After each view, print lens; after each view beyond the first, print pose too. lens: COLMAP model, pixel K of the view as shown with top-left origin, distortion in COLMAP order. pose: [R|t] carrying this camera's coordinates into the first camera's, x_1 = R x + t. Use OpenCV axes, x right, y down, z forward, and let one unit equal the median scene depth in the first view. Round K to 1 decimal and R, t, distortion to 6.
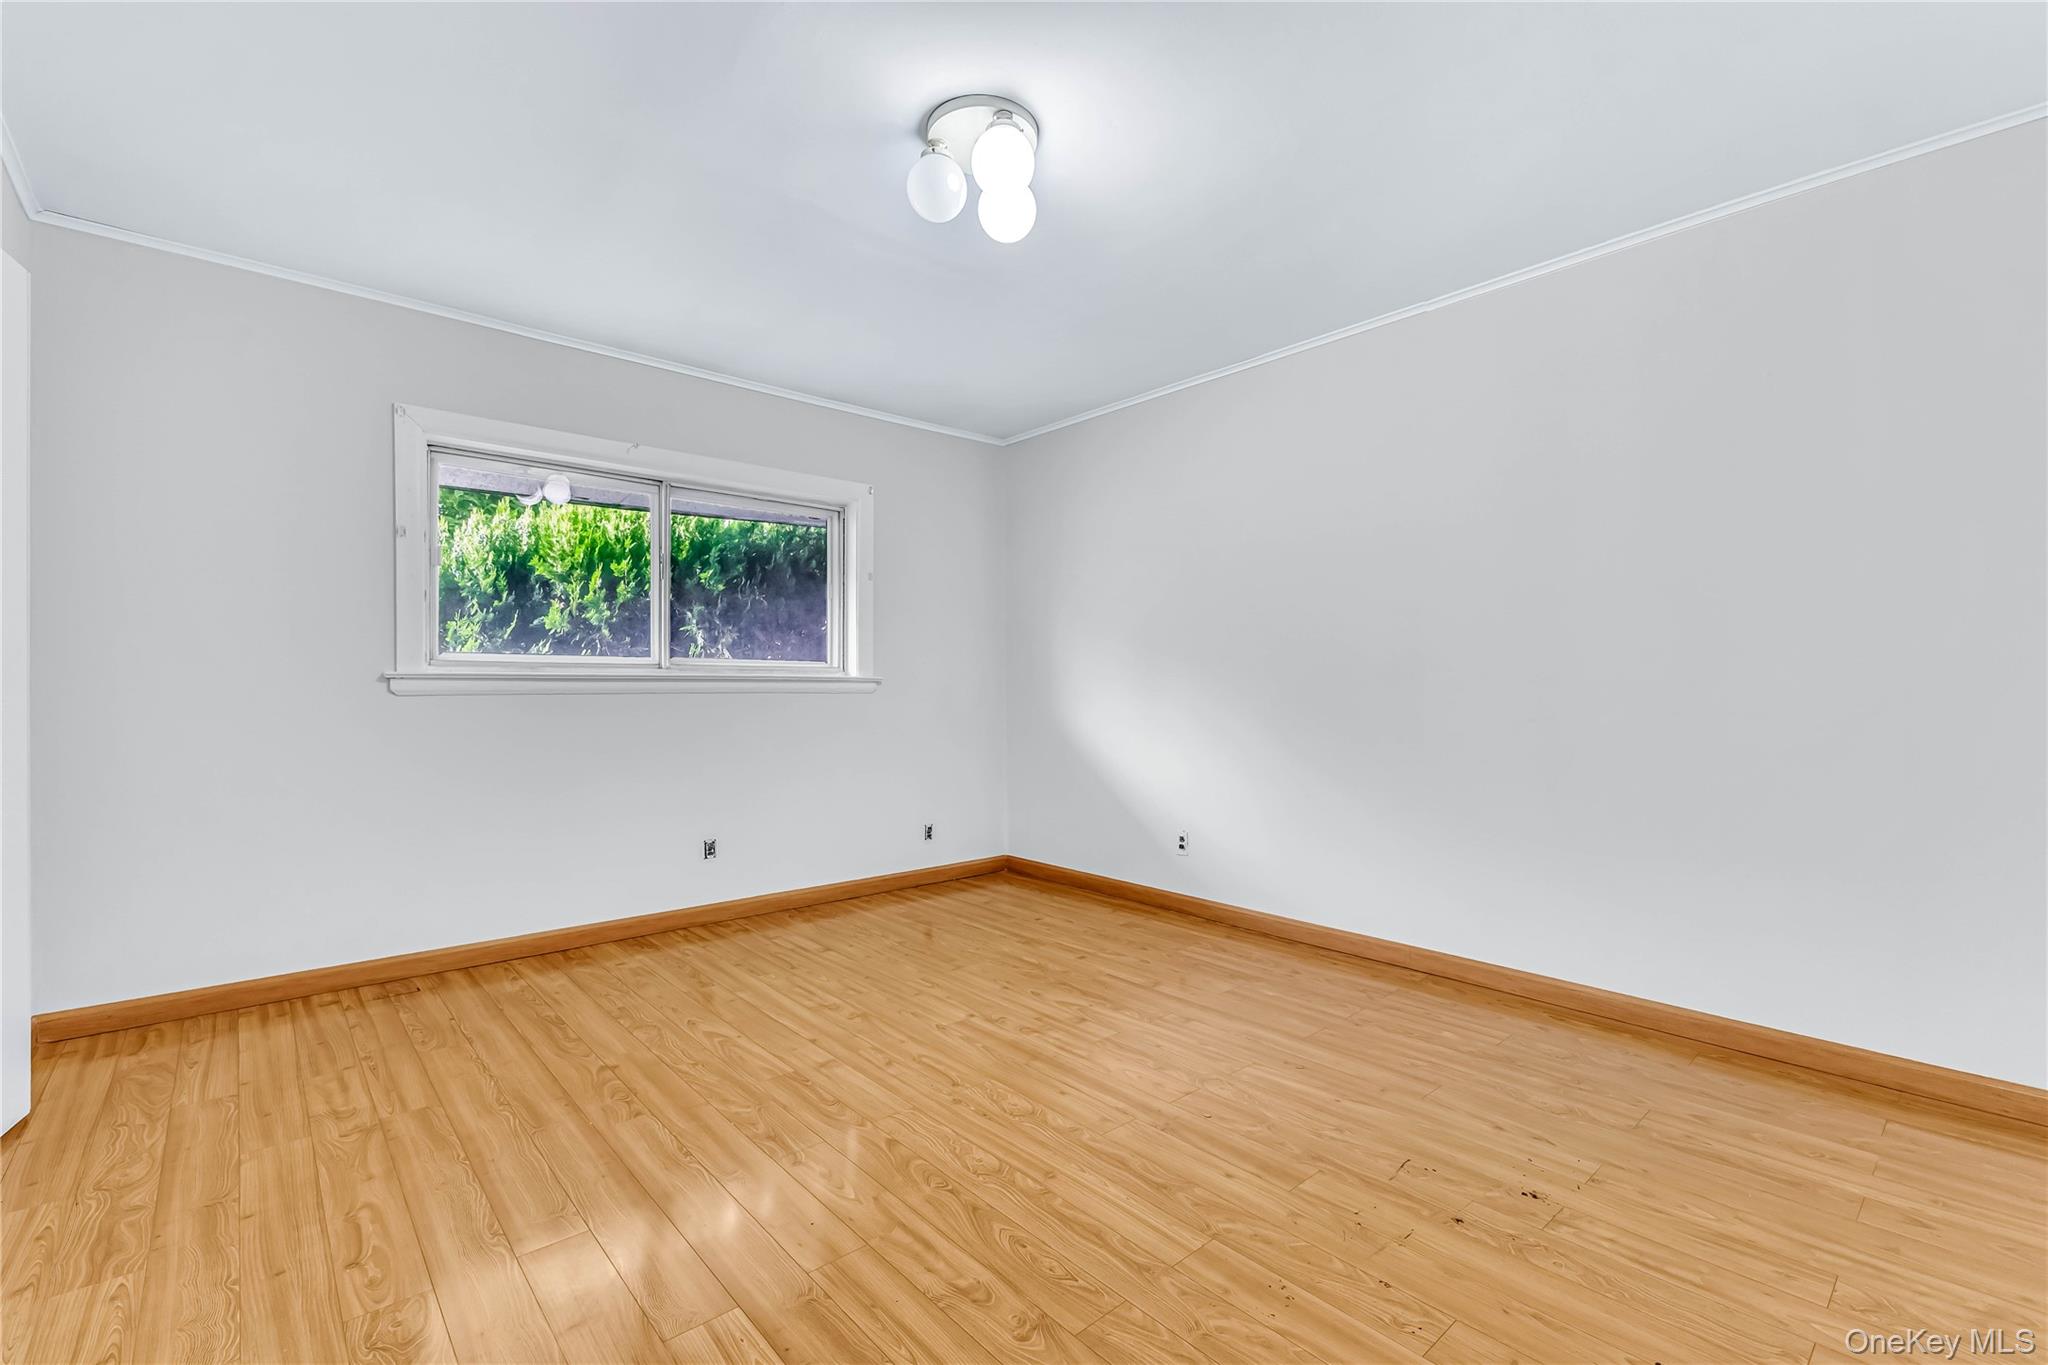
lens RADIAL K [[906.6, 0, 1016.2], [0, 906.6, 680.9], [0, 0, 1]] dist [0.013034, -0.006817]
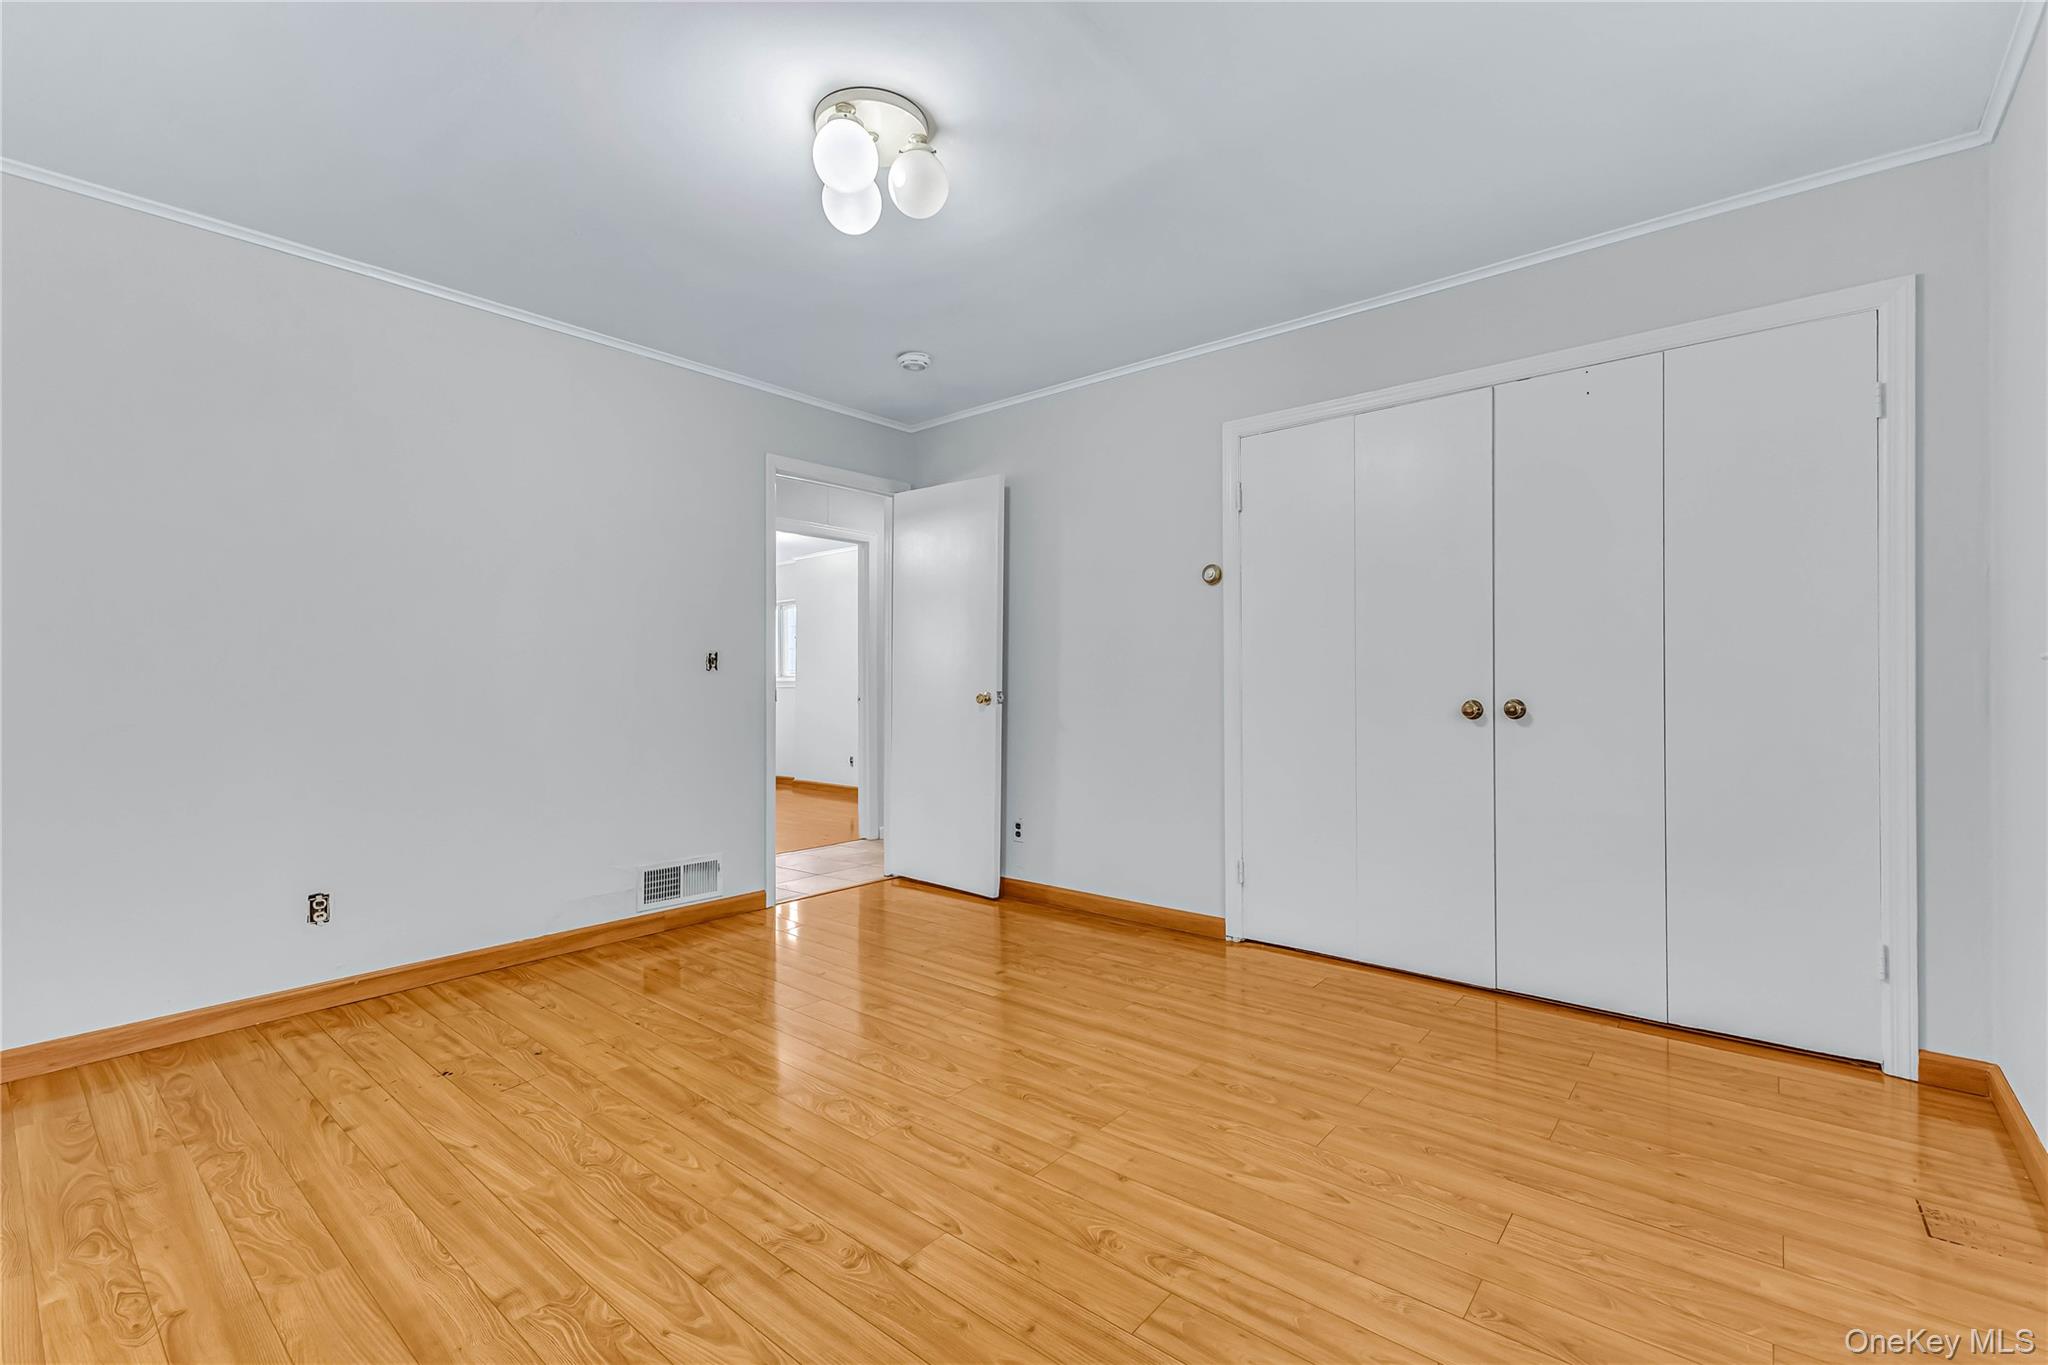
lens RADIAL K [[906.6, 0, 1016.2], [0, 906.6, 680.9], [0, 0, 1]] dist [0.013034, -0.006817]
pose [[-0.989335, 0.001483, -0.145652, -0.043568], [0.003097, 0.999936, -0.010856, 0.014695], [0.145627, -0.011191, -0.989276, 1.966287]]
